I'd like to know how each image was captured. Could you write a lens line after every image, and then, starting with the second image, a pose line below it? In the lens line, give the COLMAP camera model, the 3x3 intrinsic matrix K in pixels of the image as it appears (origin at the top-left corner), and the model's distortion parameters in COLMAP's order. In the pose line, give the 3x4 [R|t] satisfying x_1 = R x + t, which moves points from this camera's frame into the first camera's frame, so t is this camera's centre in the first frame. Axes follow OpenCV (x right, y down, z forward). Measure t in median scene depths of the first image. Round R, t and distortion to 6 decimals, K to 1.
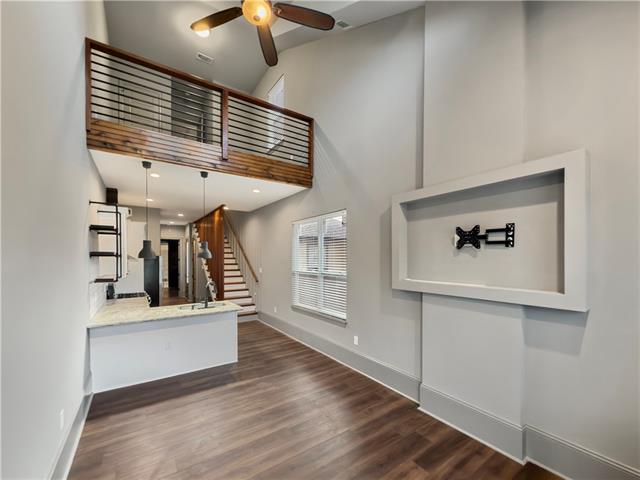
lens RADIAL K [[261.5, 0, 308.5], [0, 261.5, 258.5], [0, 0, 1]] dist [-0.001269, -0.000145]
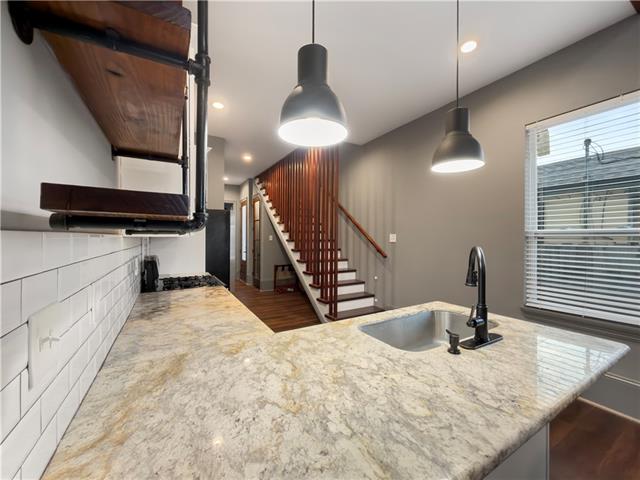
lens RADIAL K [[261.5, 0, 321.5], [0, 261.5, 238.3], [0, 0, 1]] dist [-0.001269, -0.000145]
pose [[0.998480, 0.000157, -0.055113, -0.306307], [-0.000033, 0.999997, 0.002251, 0.044725], [0.055114, -0.002246, 0.998478, 0.398457]]
